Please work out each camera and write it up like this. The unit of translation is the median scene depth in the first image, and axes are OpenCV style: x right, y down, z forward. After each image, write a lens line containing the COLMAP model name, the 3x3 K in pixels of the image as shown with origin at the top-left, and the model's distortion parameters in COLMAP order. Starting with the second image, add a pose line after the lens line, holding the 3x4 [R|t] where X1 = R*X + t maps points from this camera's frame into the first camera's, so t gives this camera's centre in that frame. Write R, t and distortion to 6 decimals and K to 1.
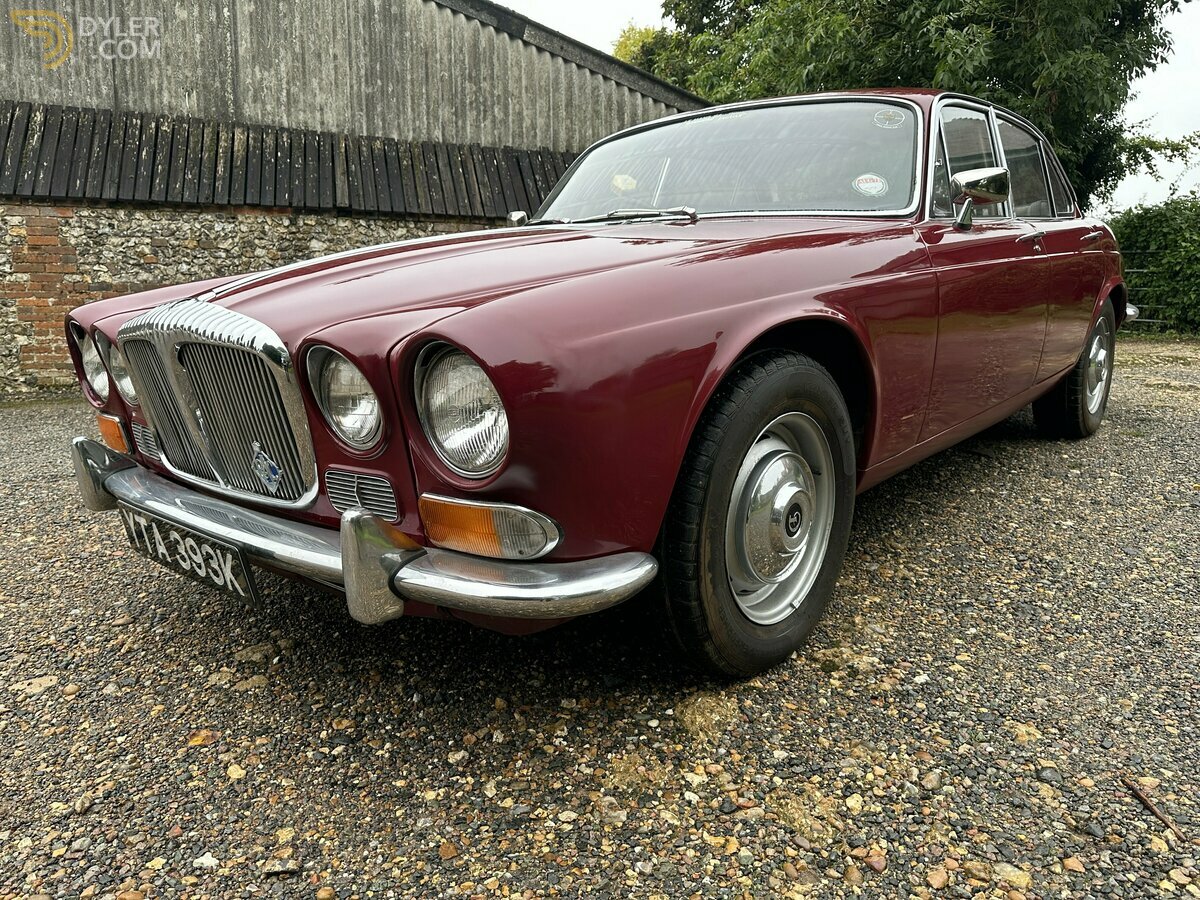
lens RADIAL K [[853.3, 0, 591.6], [0, 853.3, 454.4], [0, 0, 1]] dist [-0.004979, -0.006698]
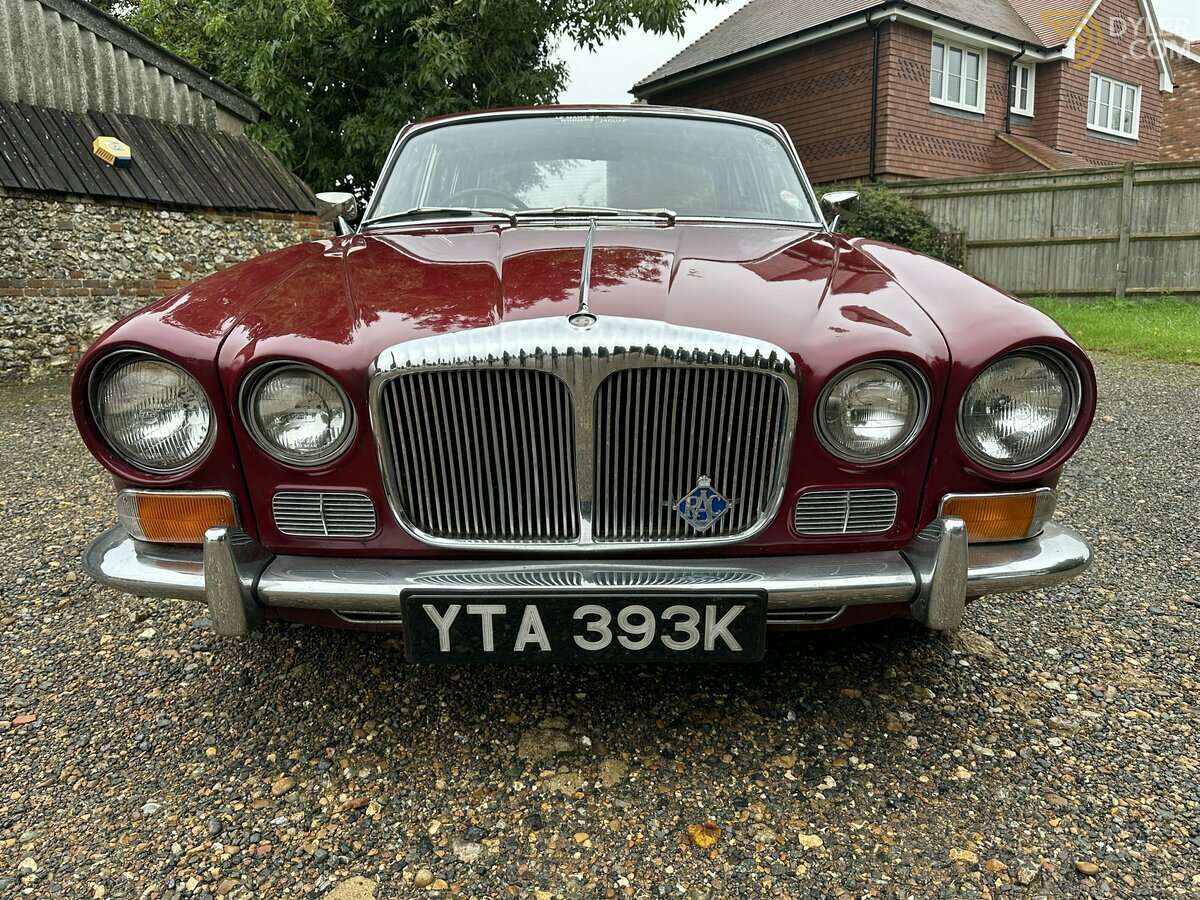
lens RADIAL K [[853.3, 0, 591.6], [0, 853.3, 454.4], [0, 0, 1]] dist [-0.004979, -0.006698]
pose [[0.756486, -0.129460, 0.641069, -0.175756], [0.118880, 0.991102, 0.059865, -0.017396], [-0.643115, 0.030924, 0.765145, 0.070923]]
